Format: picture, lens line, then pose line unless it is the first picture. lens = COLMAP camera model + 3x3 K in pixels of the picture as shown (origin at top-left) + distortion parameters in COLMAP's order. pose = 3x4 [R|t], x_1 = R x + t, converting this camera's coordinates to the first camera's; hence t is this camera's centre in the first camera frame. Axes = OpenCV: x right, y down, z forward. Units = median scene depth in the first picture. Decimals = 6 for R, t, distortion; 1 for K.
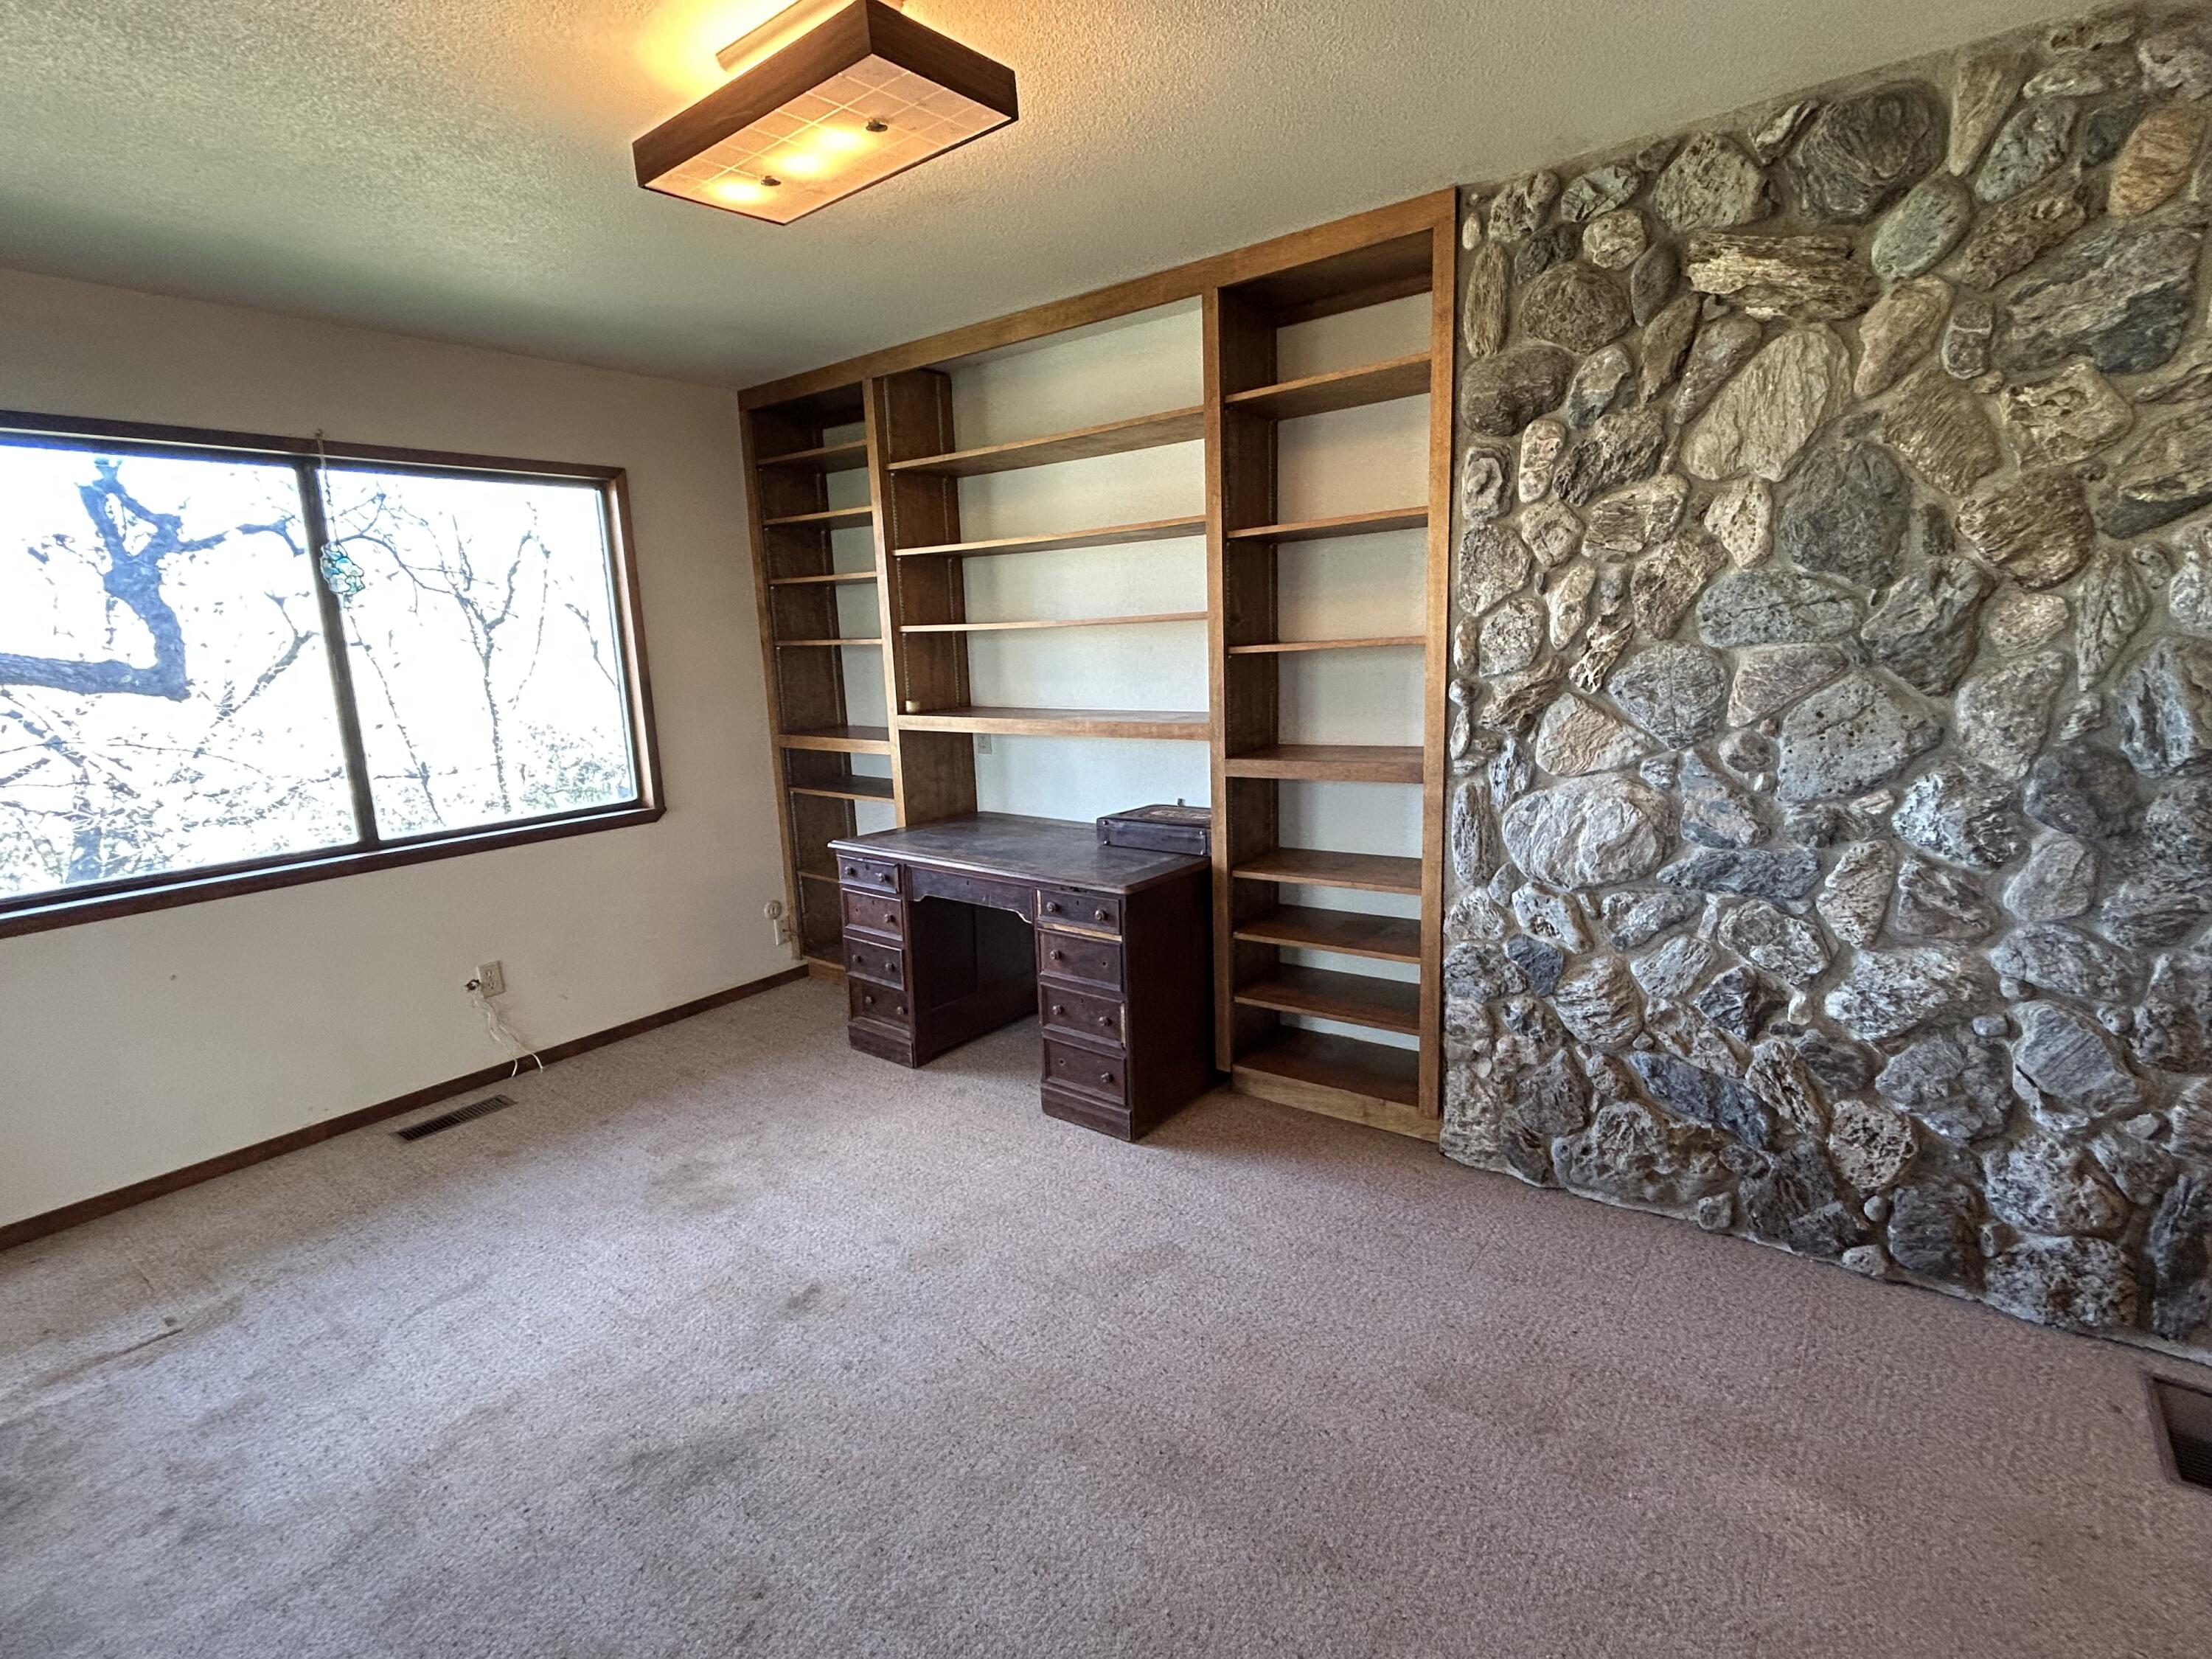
lens RADIAL K [[1043.0, 0, 1095.8], [0, 1043.0, 834.6], [0, 0, 1]] dist [0.000218, 0.000450]
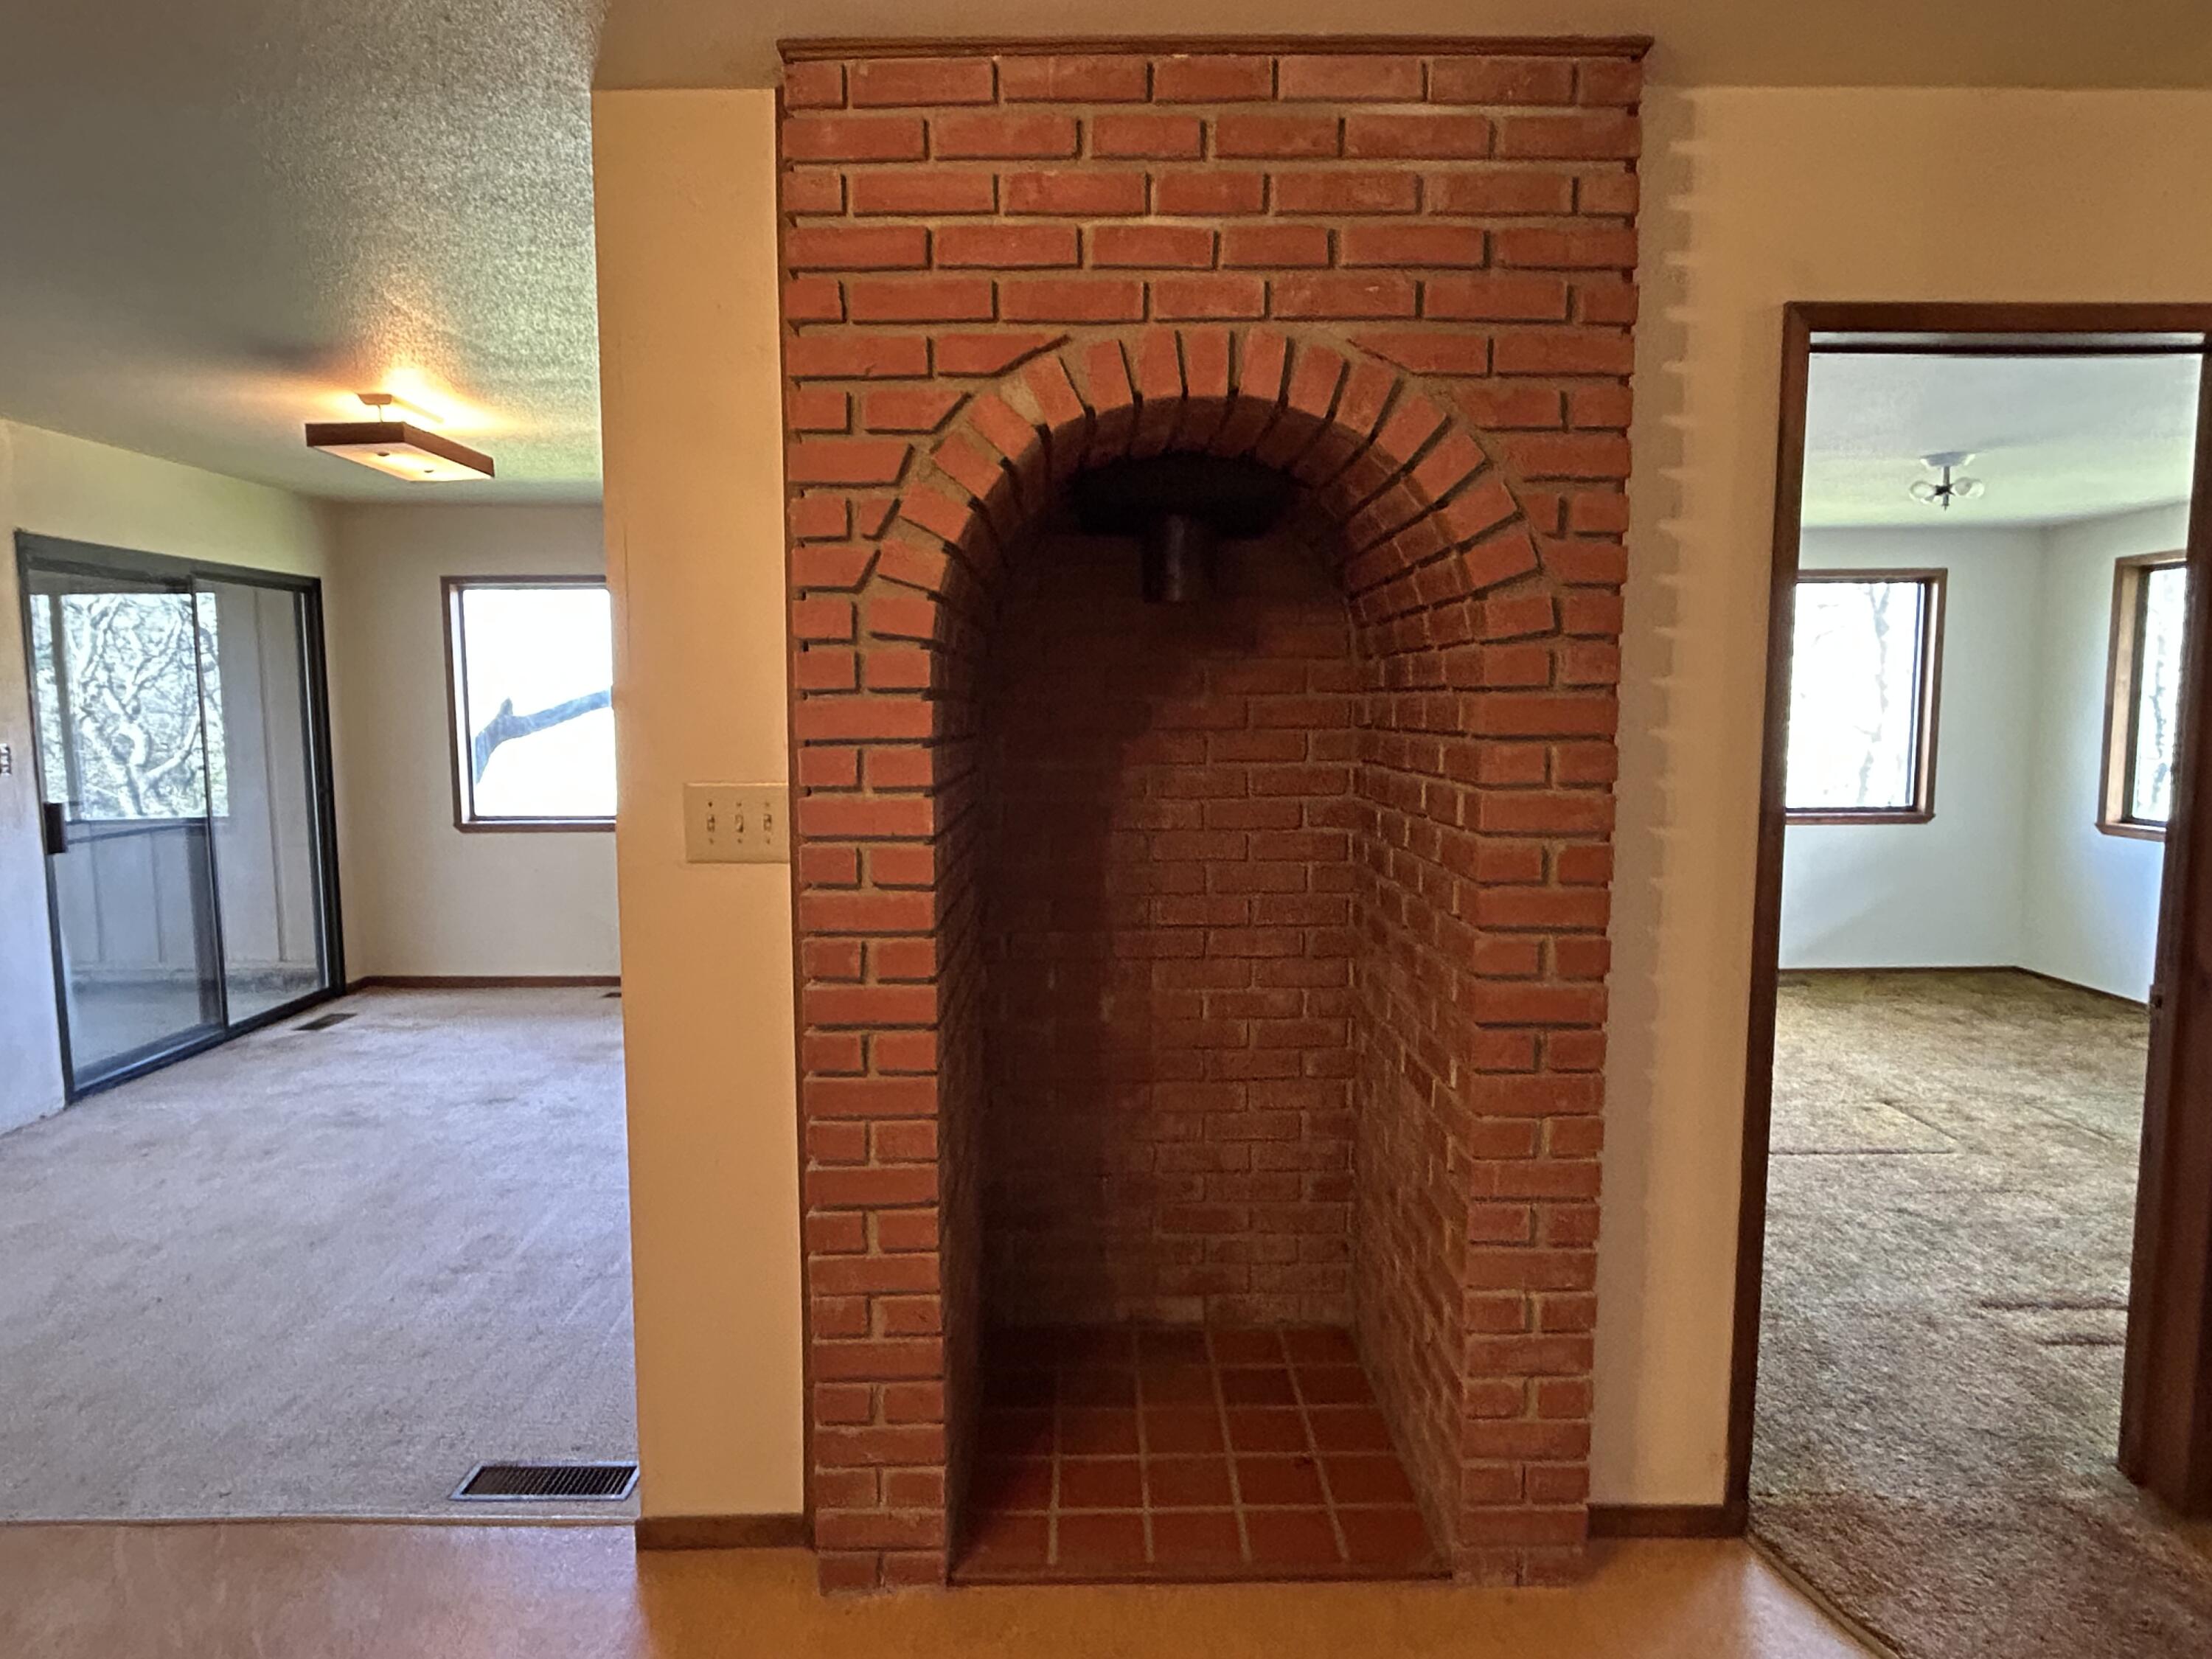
lens RADIAL K [[1298.8, 0, 1098.3], [0, 1298.8, 823.2], [0, 0, 1]] dist [-0.005459, -0.001495]
pose [[0.617196, 0.108193, -0.779335, 1.838101], [-0.167207, 0.985912, 0.004451, -0.150172], [0.768837, 0.127563, 0.626592, 0.393889]]
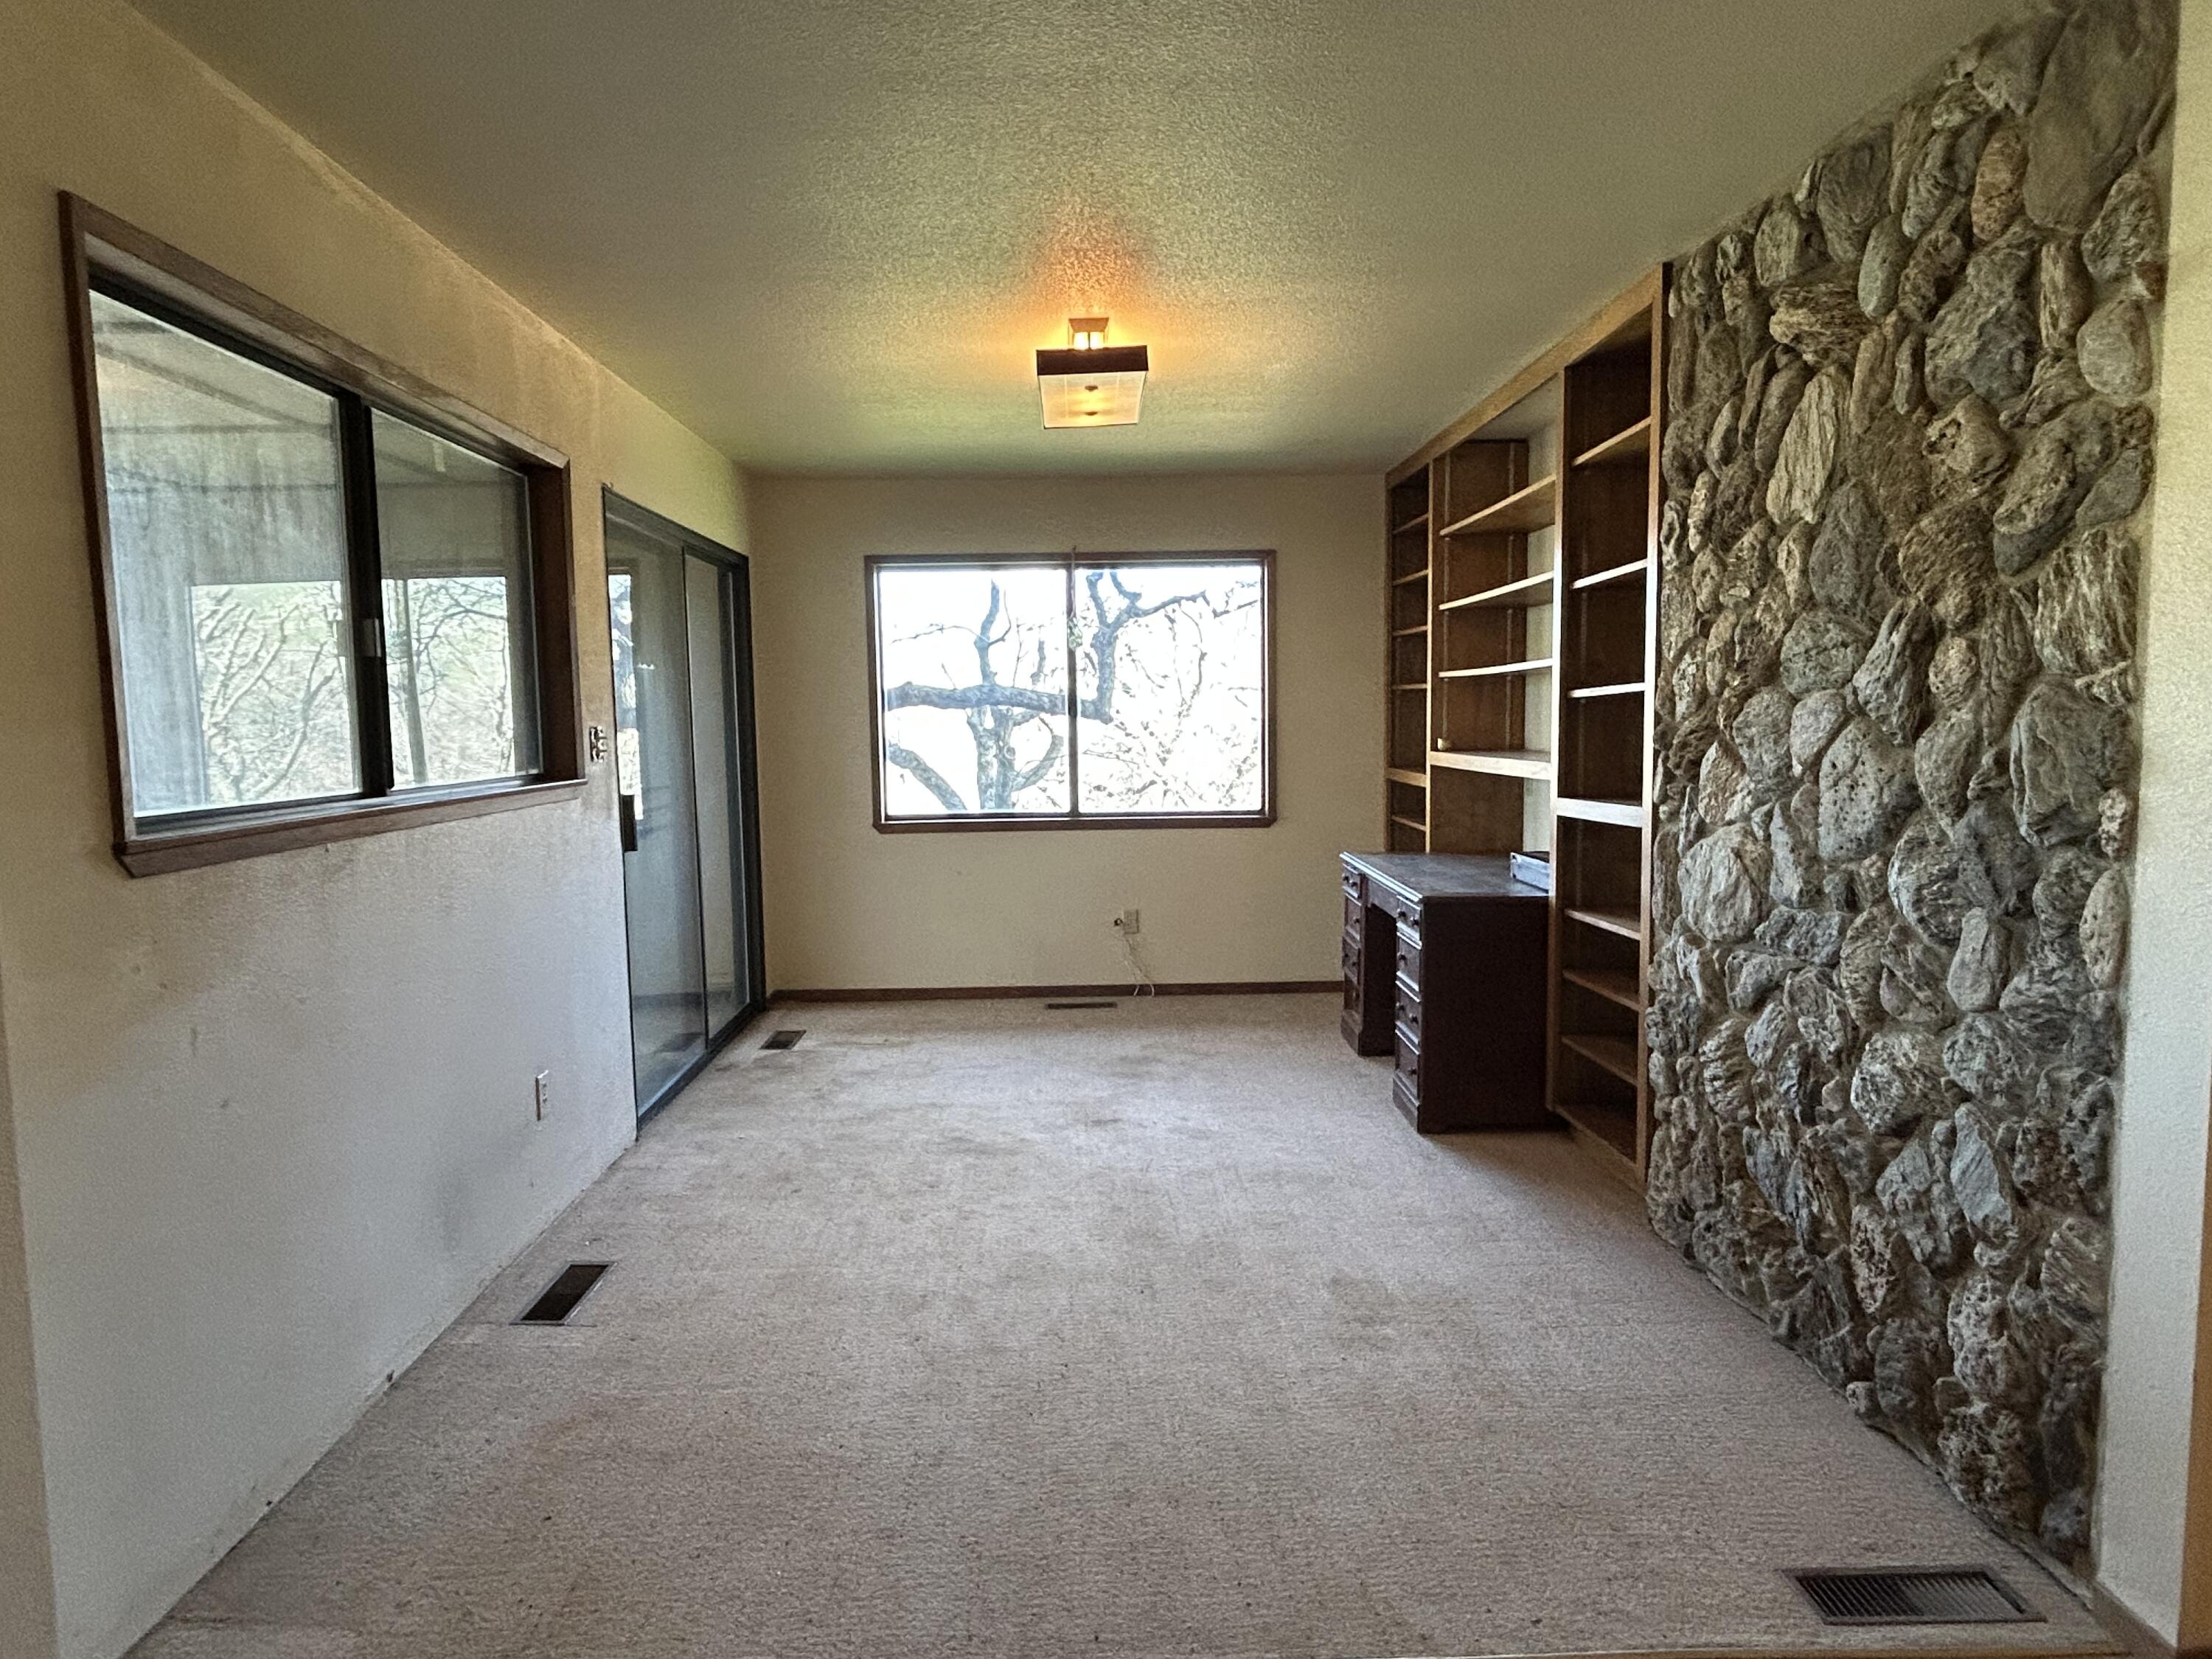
lens RADIAL K [[1298.8, 0, 1106.4], [0, 1298.8, 840.2], [0, 0, 1]] dist [-0.005459, -0.001495]
pose [[0.628140, 0.103361, -0.771205, 1.088899], [-0.157029, 0.987584, 0.004463, 0.043975], [0.762091, 0.118297, 0.636572, -0.208142]]
